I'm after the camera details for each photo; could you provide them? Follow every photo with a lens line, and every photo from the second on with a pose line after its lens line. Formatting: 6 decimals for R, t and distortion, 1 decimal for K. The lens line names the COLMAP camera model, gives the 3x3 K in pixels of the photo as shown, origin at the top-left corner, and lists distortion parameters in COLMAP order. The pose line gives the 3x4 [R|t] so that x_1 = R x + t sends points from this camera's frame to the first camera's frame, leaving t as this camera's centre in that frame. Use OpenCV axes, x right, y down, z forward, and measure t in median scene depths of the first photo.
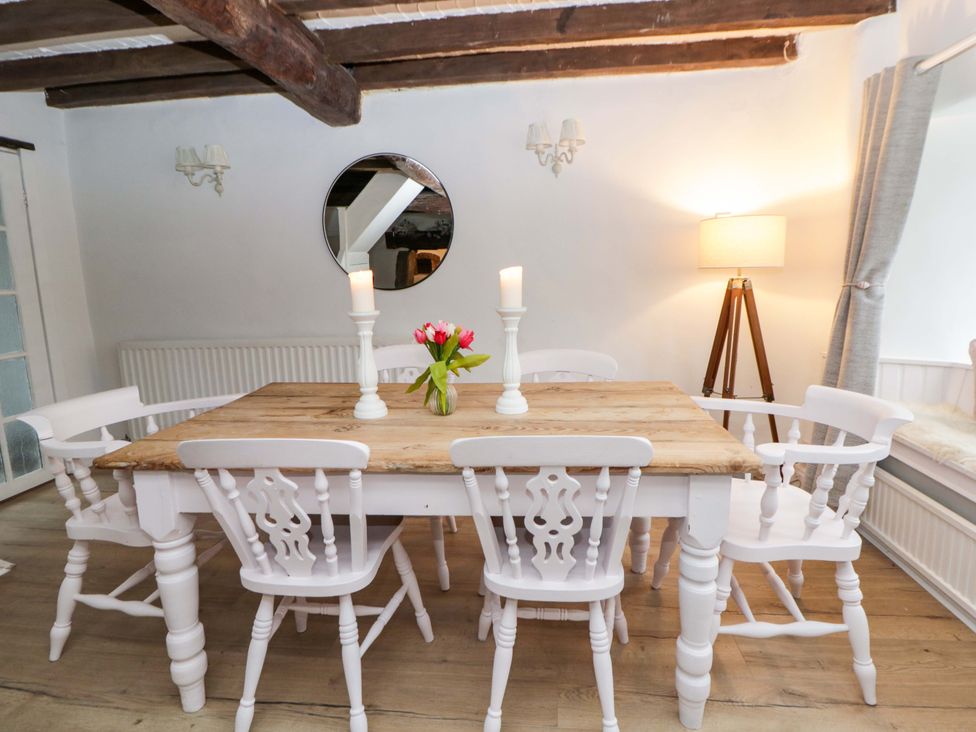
lens RADIAL K [[520.0, 0, 500.5], [0, 520.0, 346.7], [0, 0, 1]] dist [0.001692, -0.014510]
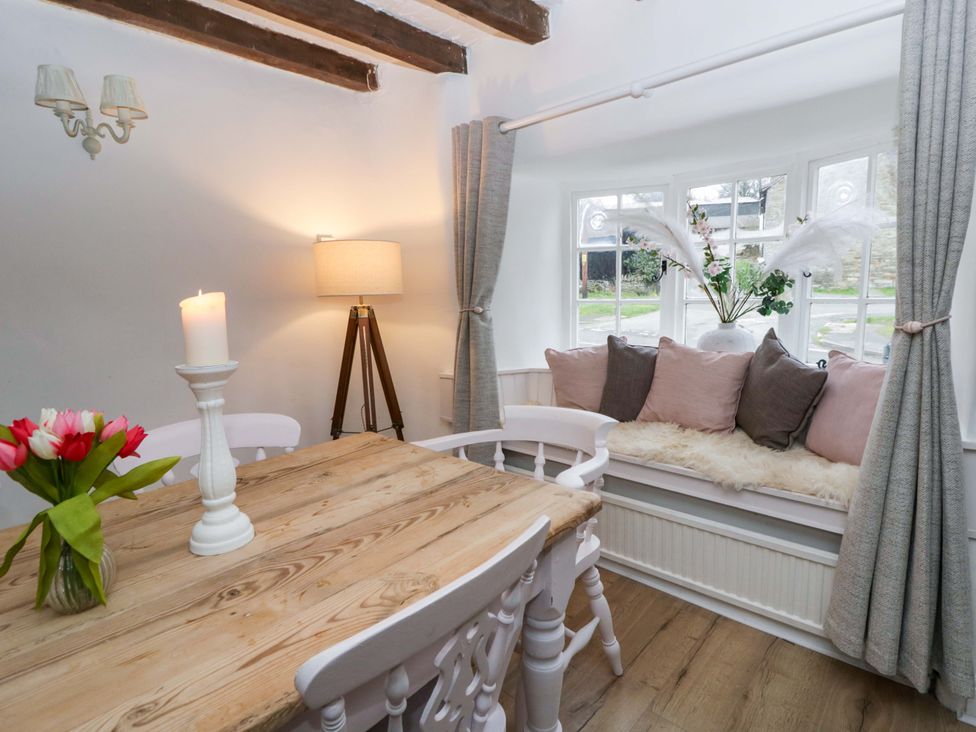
lens RADIAL K [[515.9, 0, 505.8], [0, 515.9, 354.4], [0, 0, 1]] dist [0.001806, -0.012626]
pose [[0.581774, -0.095031, 0.807779, -0.169575], [0.127195, 0.991561, 0.025045, -0.041225], [-0.803343, 0.088175, 0.588953, 0.284657]]
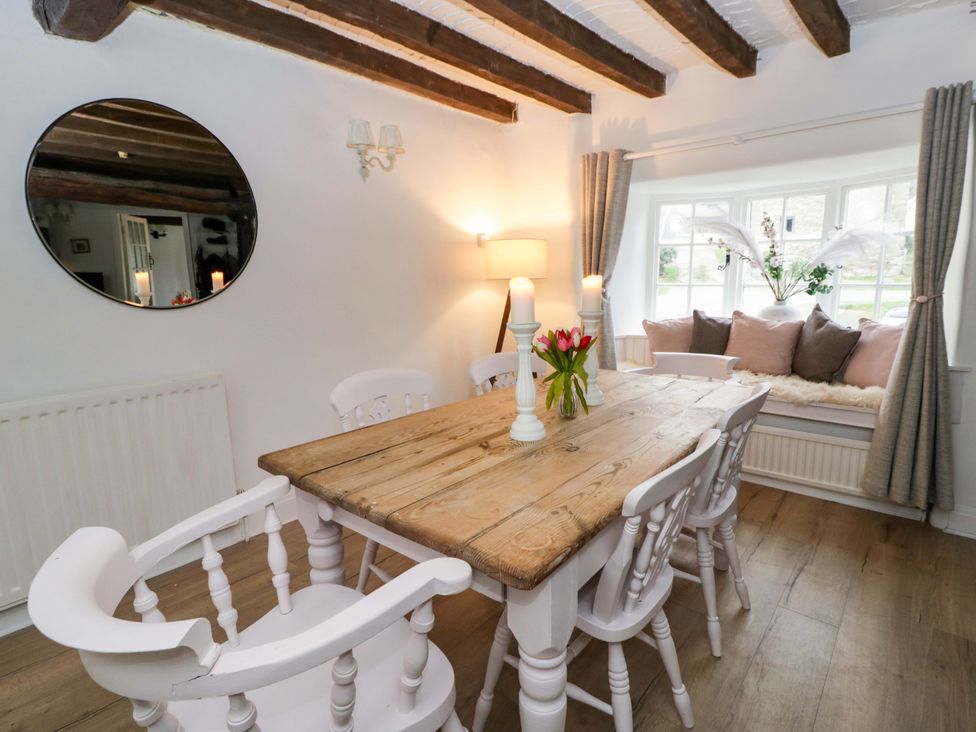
lens RADIAL K [[512.8, 0, 511.8], [0, 512.8, 353.5], [0, 0, 1]] dist [0.014714, -0.018123]
pose [[0.549352, -0.115580, 0.827559, -0.695970], [0.123199, 0.990767, 0.056592, -0.049442], [-0.826459, 0.070865, 0.558519, 0.361406]]
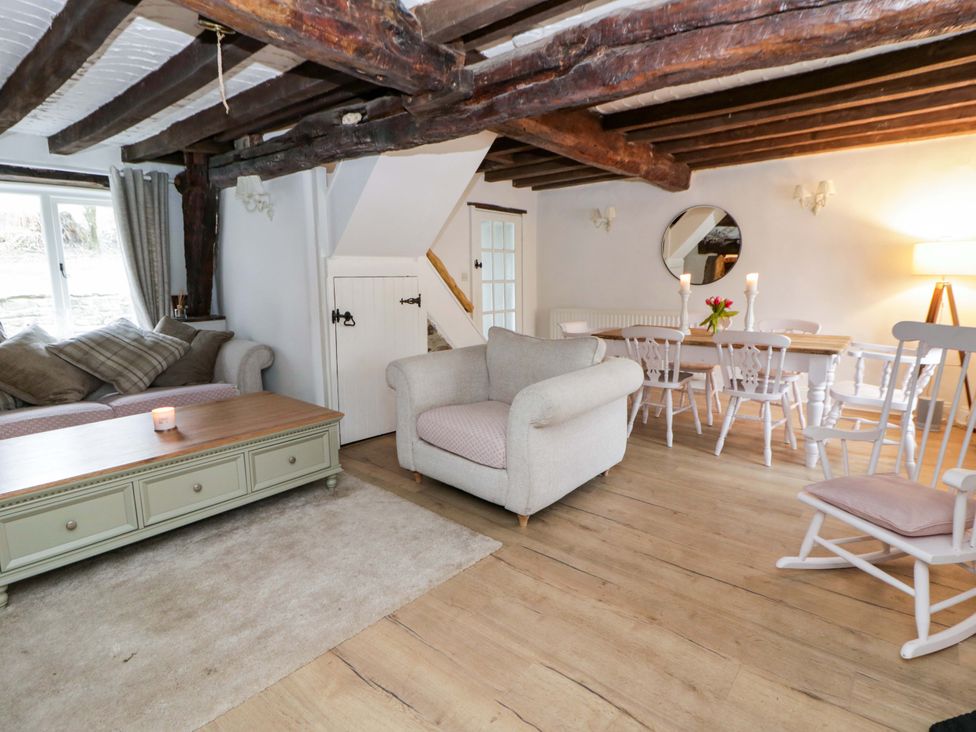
lens RADIAL K [[504.7, 0, 501.5], [0, 504.7, 349.7], [0, 0, 1]] dist [0.000548, -0.014711]
pose [[0.836871, 0.091830, -0.539643, 0.219151], [-0.084522, 0.995683, 0.038357, 0.127572], [0.540835, 0.013512, 0.841020, -0.997481]]
